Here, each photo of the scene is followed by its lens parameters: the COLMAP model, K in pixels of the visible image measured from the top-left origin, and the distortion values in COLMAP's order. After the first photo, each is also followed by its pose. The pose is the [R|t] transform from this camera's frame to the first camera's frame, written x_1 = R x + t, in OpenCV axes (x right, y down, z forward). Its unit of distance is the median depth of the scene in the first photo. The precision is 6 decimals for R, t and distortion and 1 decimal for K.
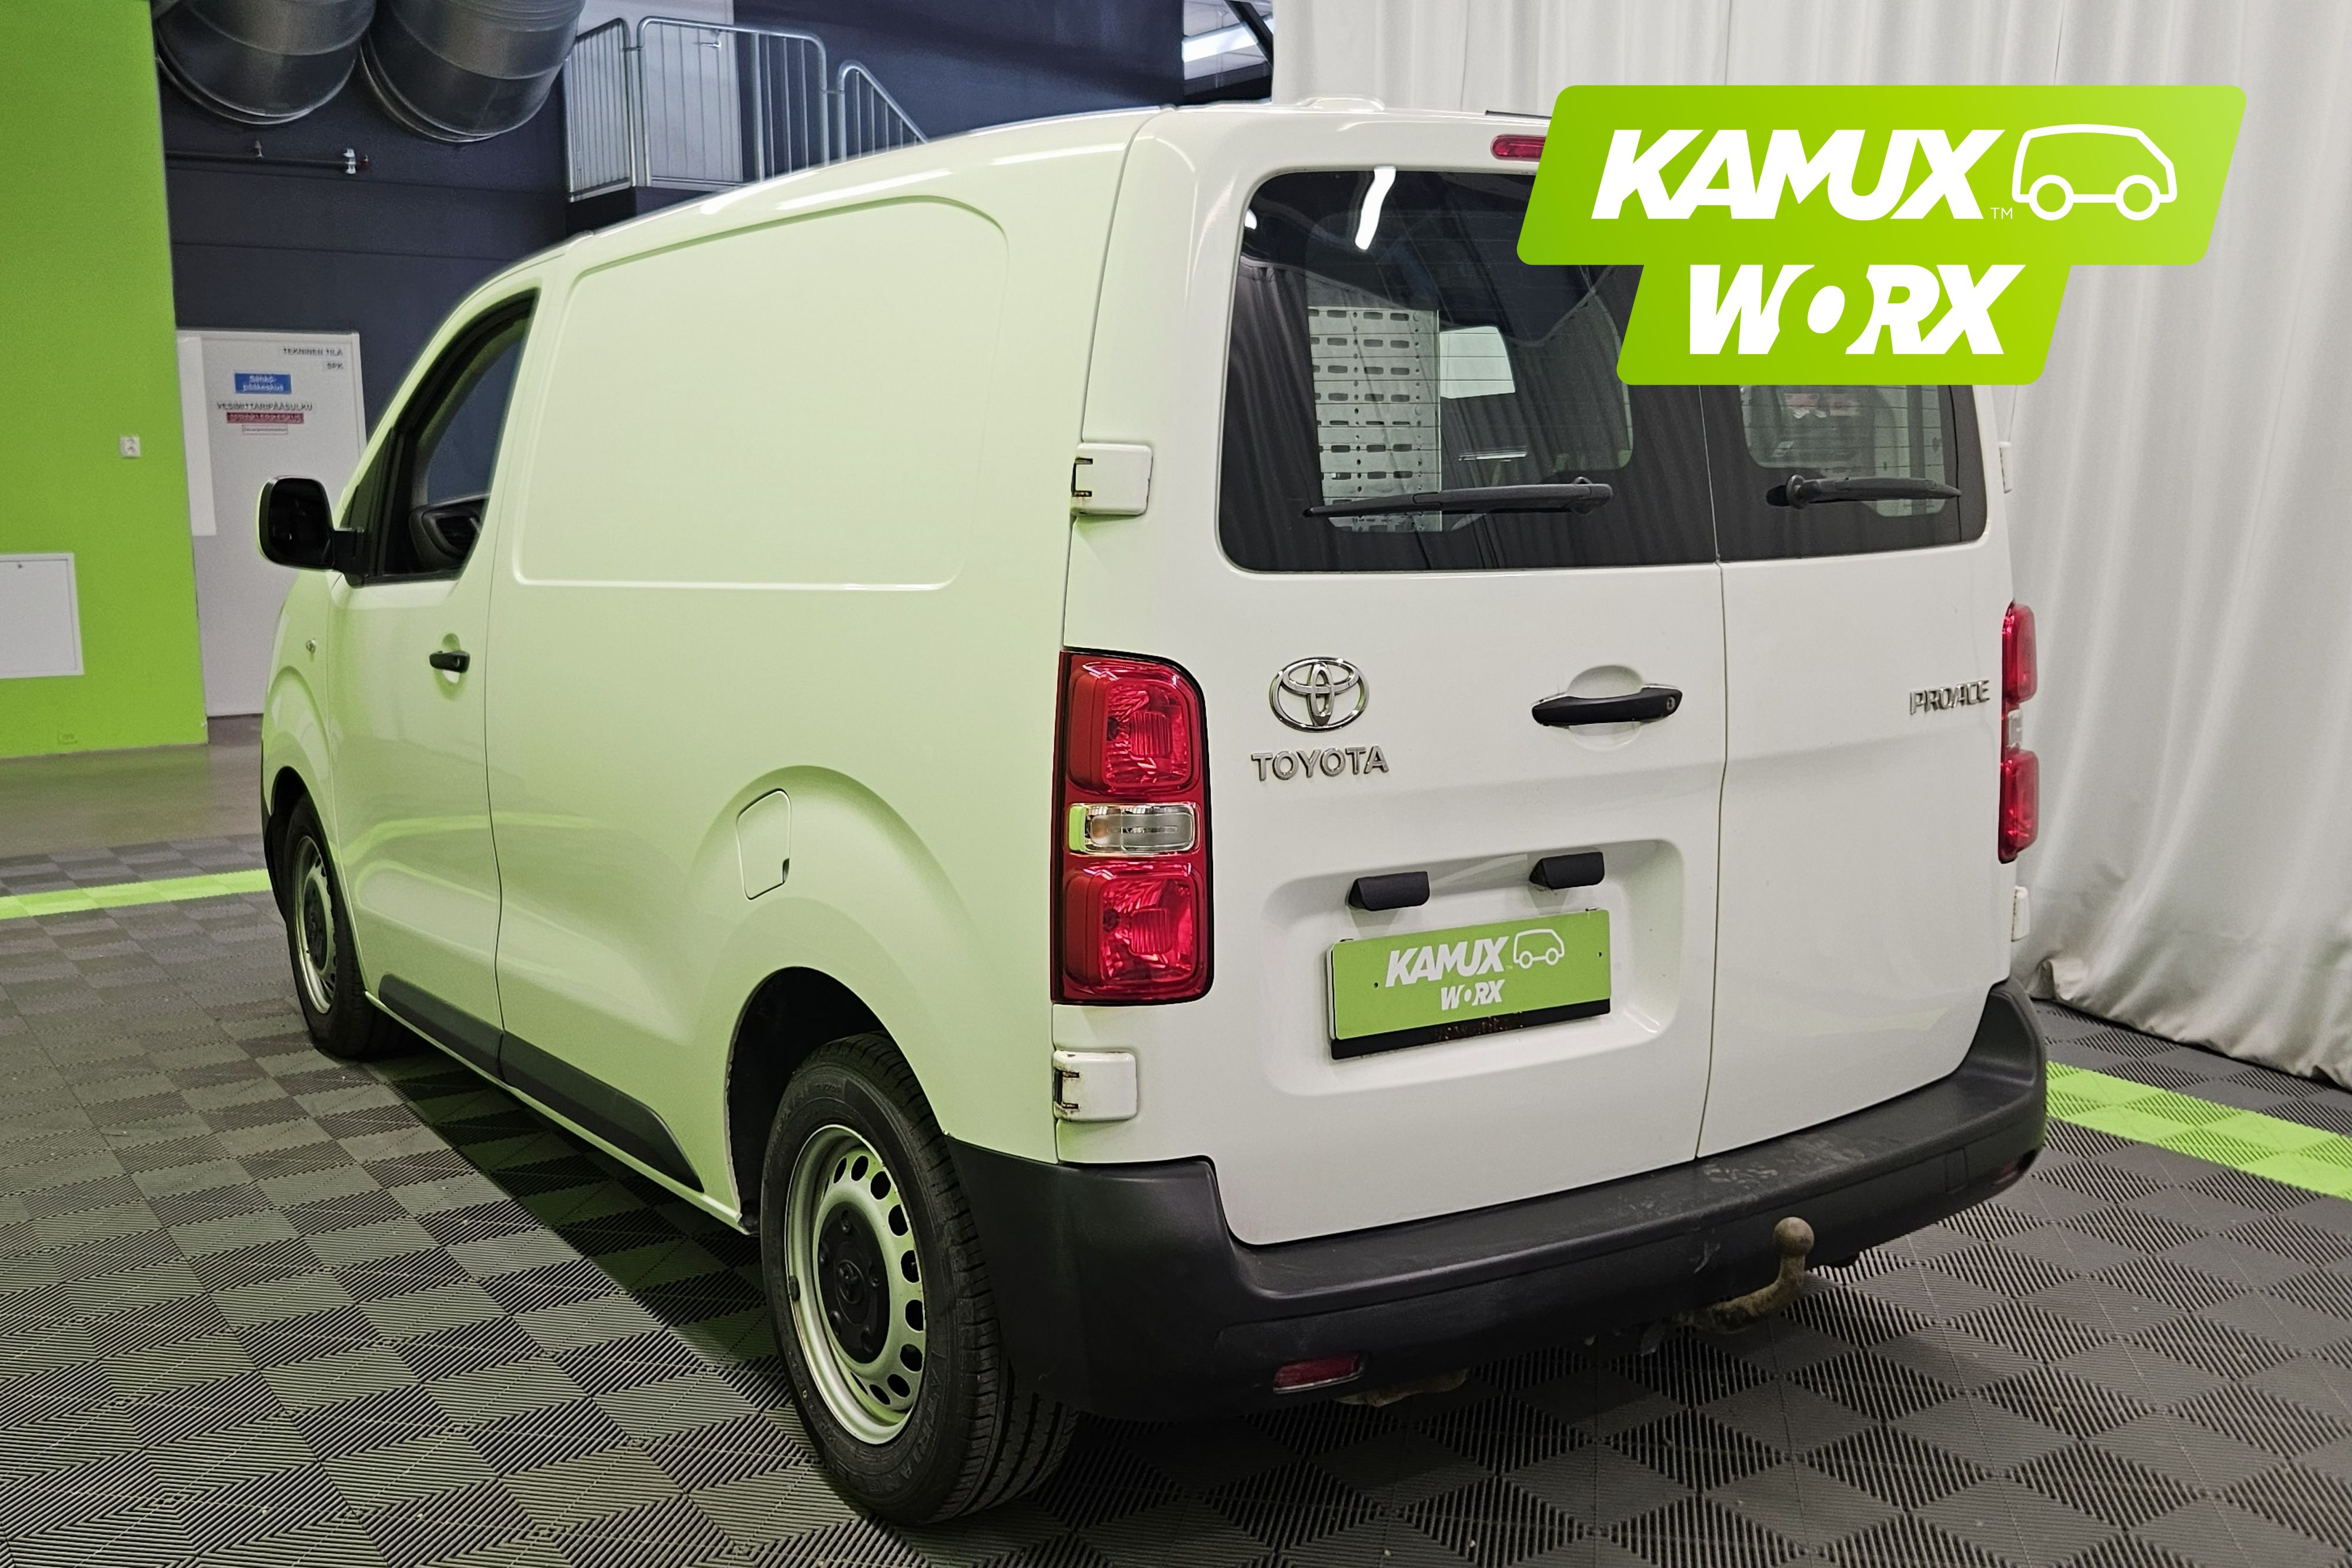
lens RADIAL K [[2571.4, 0, 1176.3], [0, 2571.4, 847.4], [0, 0, 1]] dist [-0.018072, -0.009948]
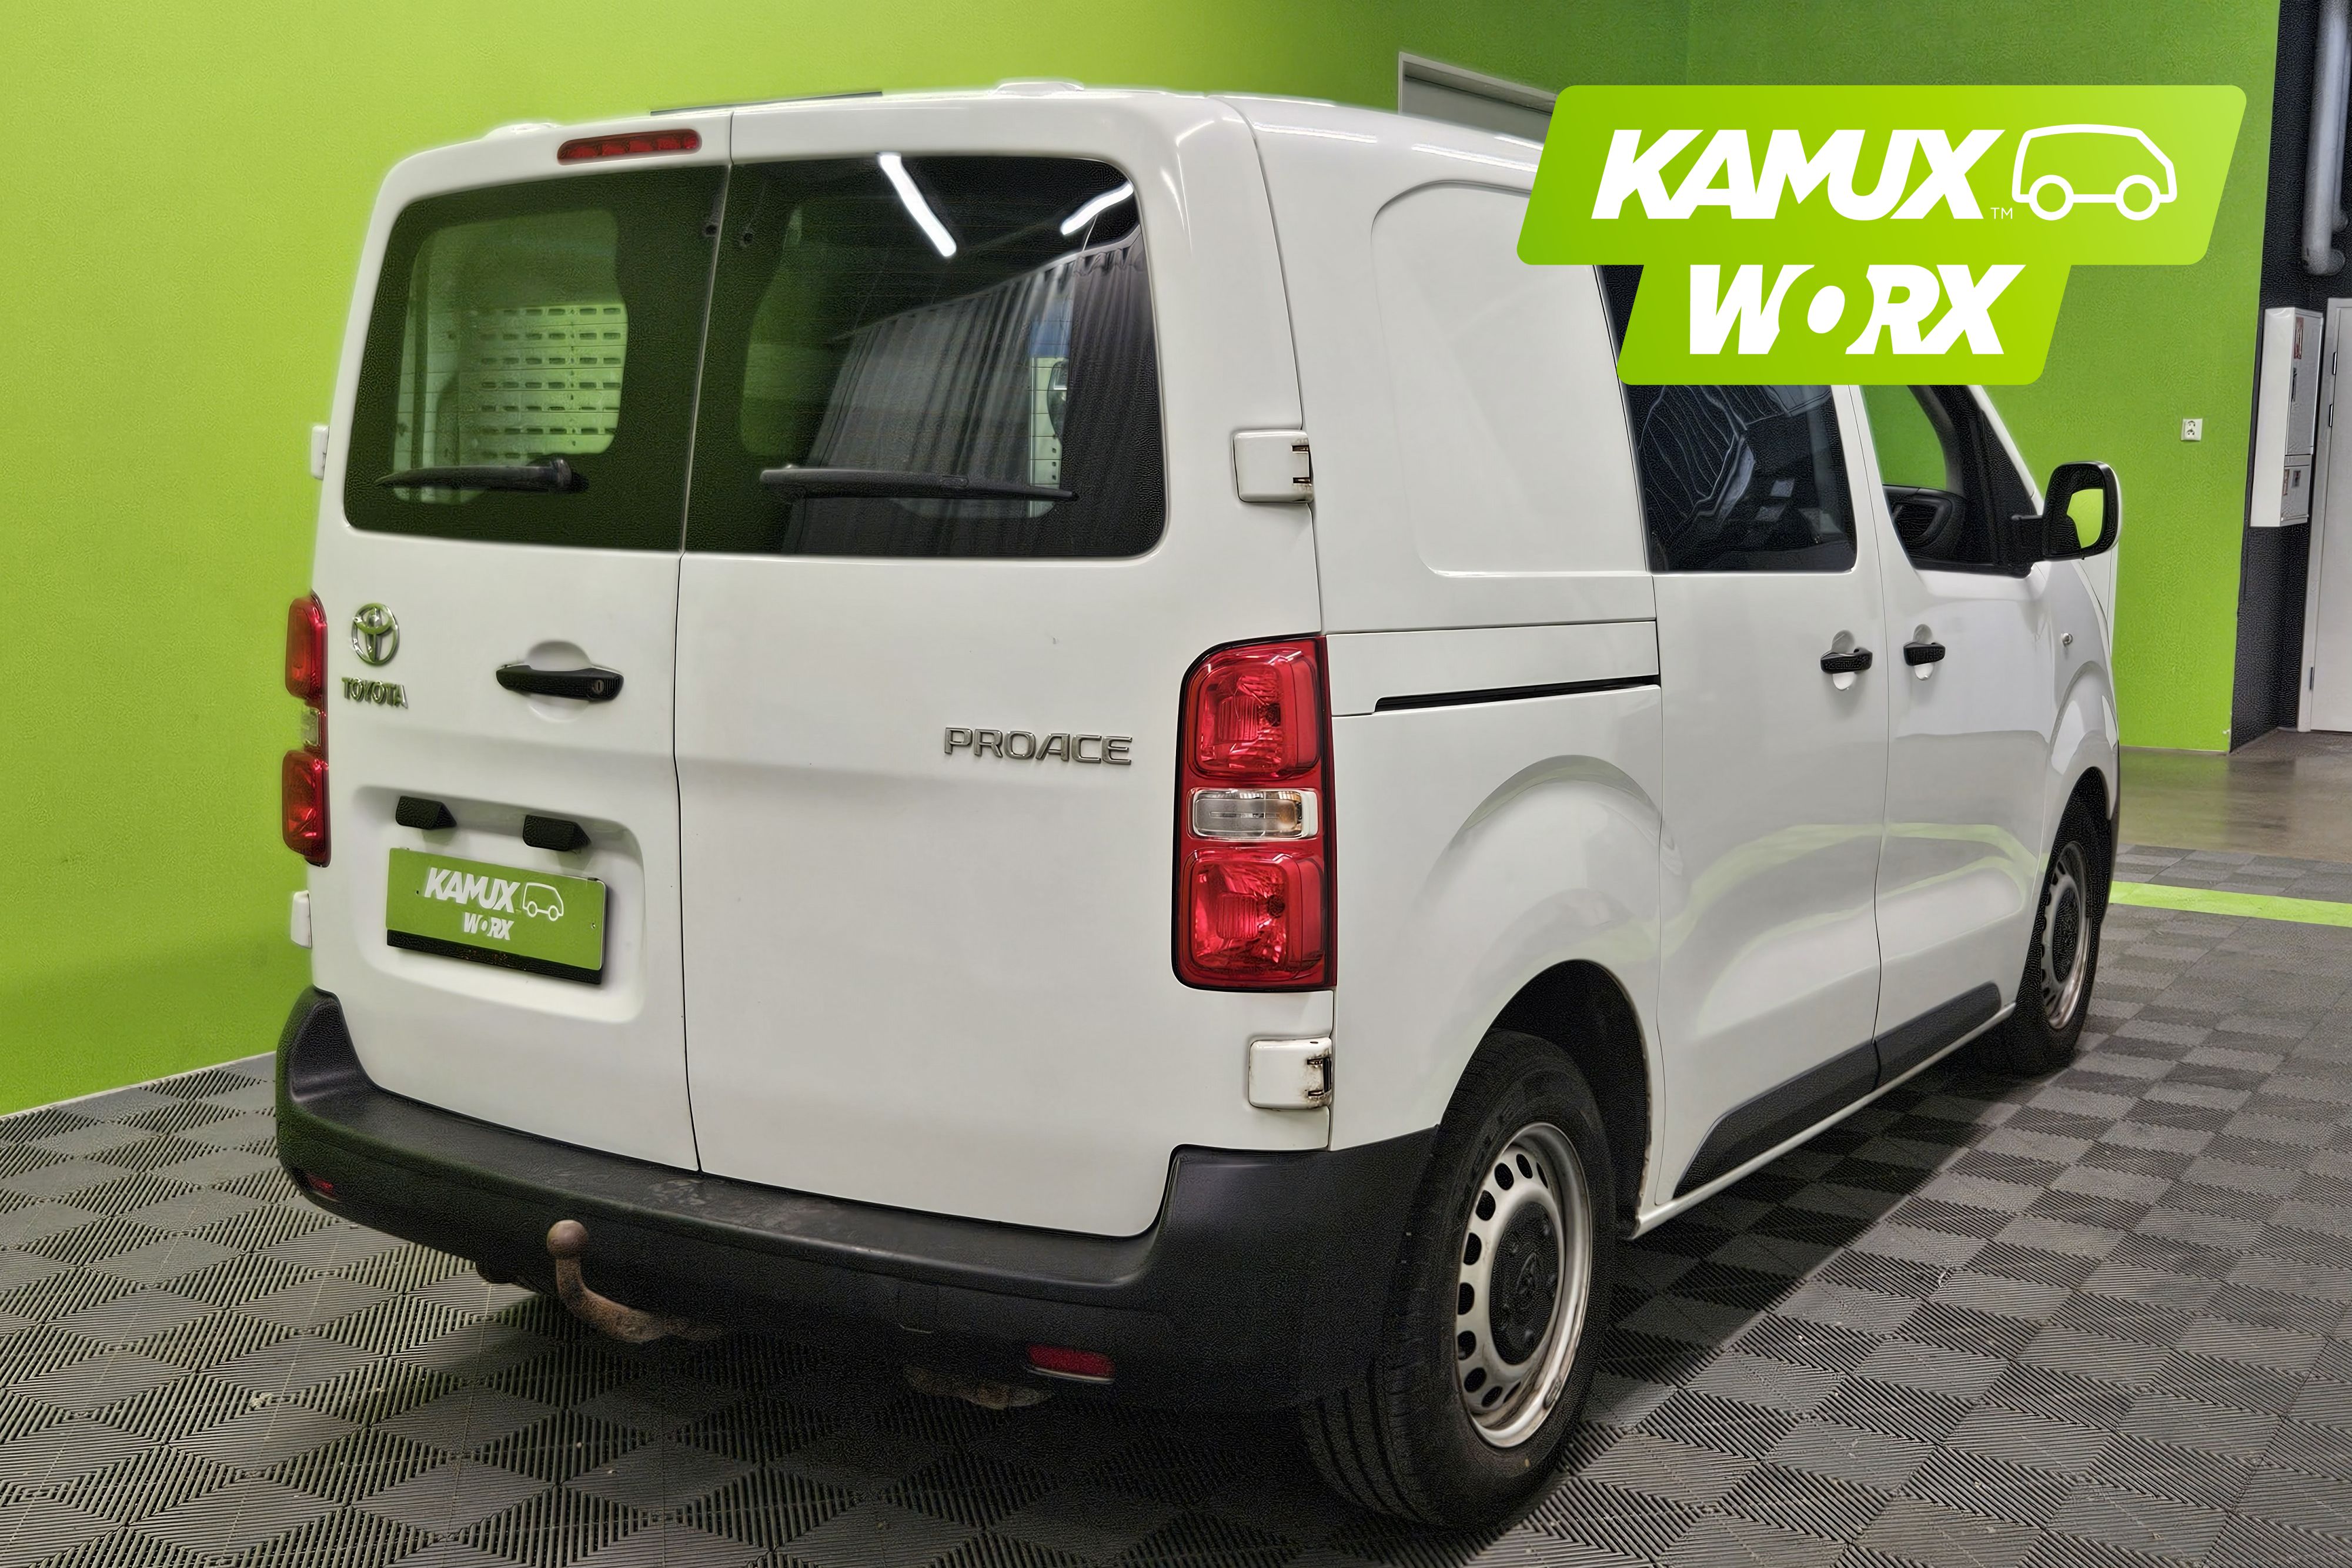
lens RADIAL K [[2668.3, 0, 1057.7], [0, 2668.3, 781.7], [0, 0, 1]] dist [-0.005195, -0.005494]
pose [[0.341936, 0.132206, -0.930377, 1.255175], [-0.153819, 0.984575, 0.083376, -0.136609], [0.927049, 0.114601, 0.356997, 0.813316]]
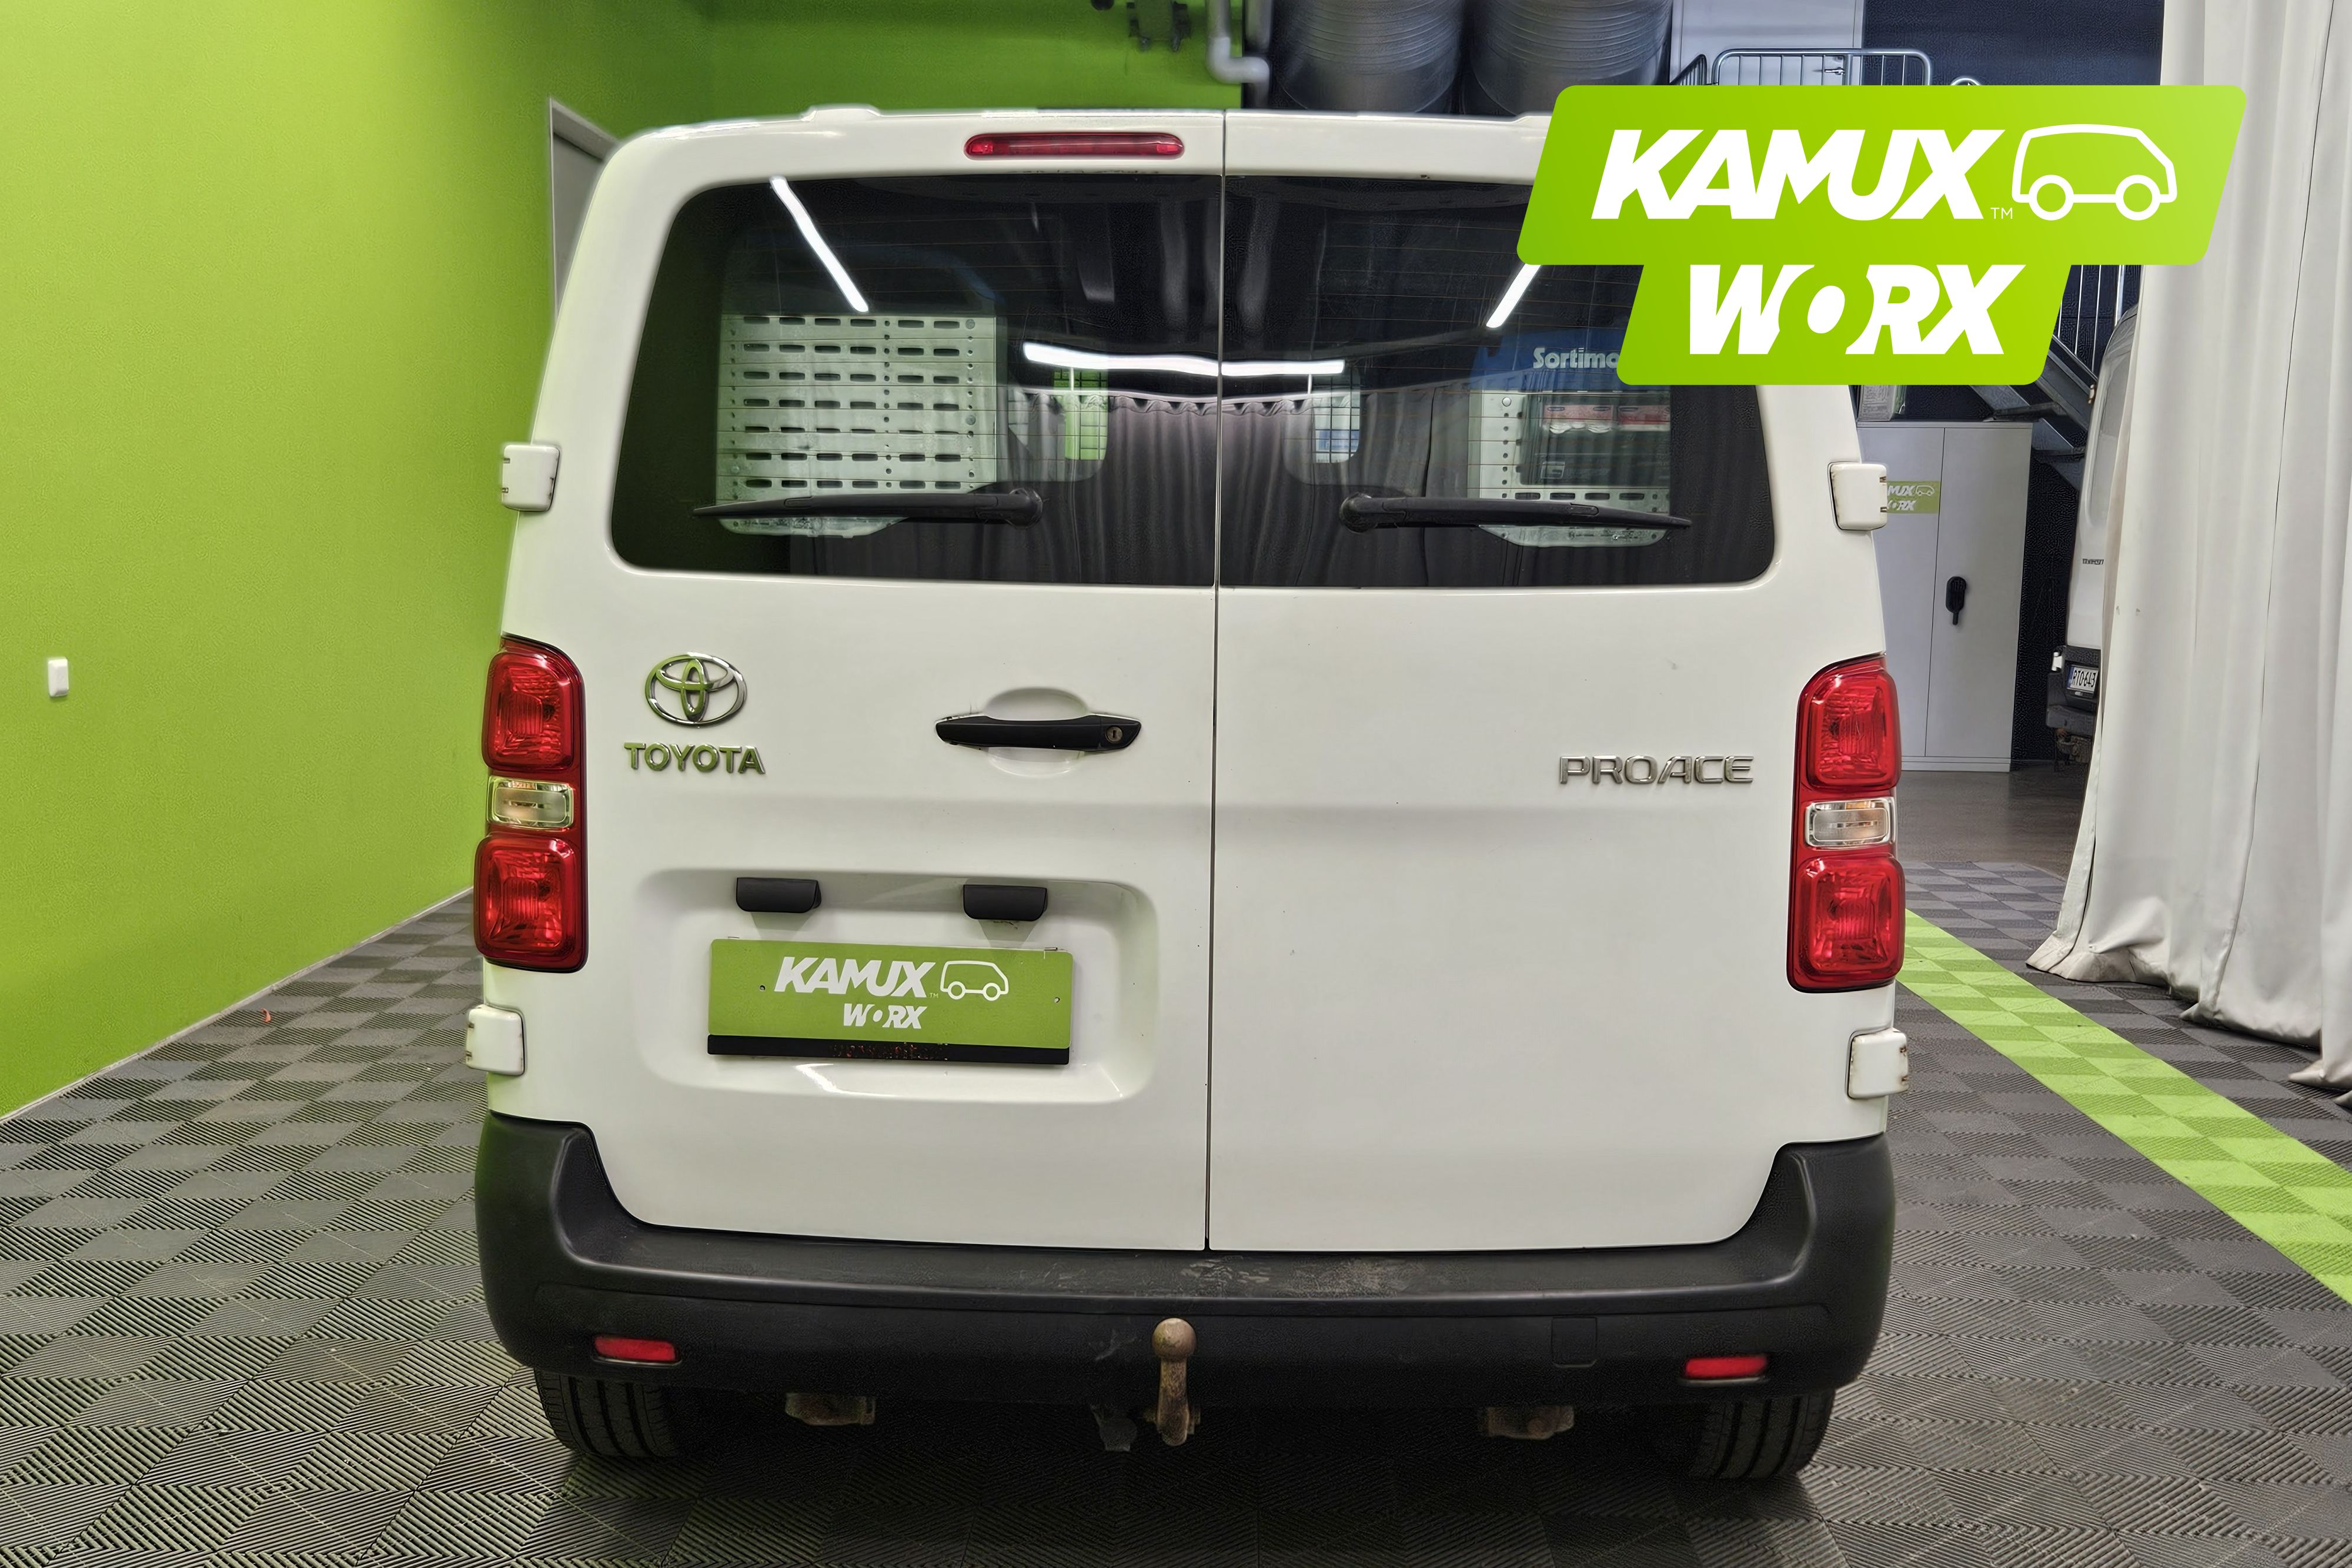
lens RADIAL K [[2668.3, 0, 1057.7], [0, 2668.3, 781.7], [0, 0, 1]] dist [-0.005195, -0.005494]
pose [[0.788826, 0.083366, -0.608936, 0.773576], [-0.114334, 0.993369, -0.012113, -0.025825], [0.603888, 0.079177, 0.793127, 0.235590]]
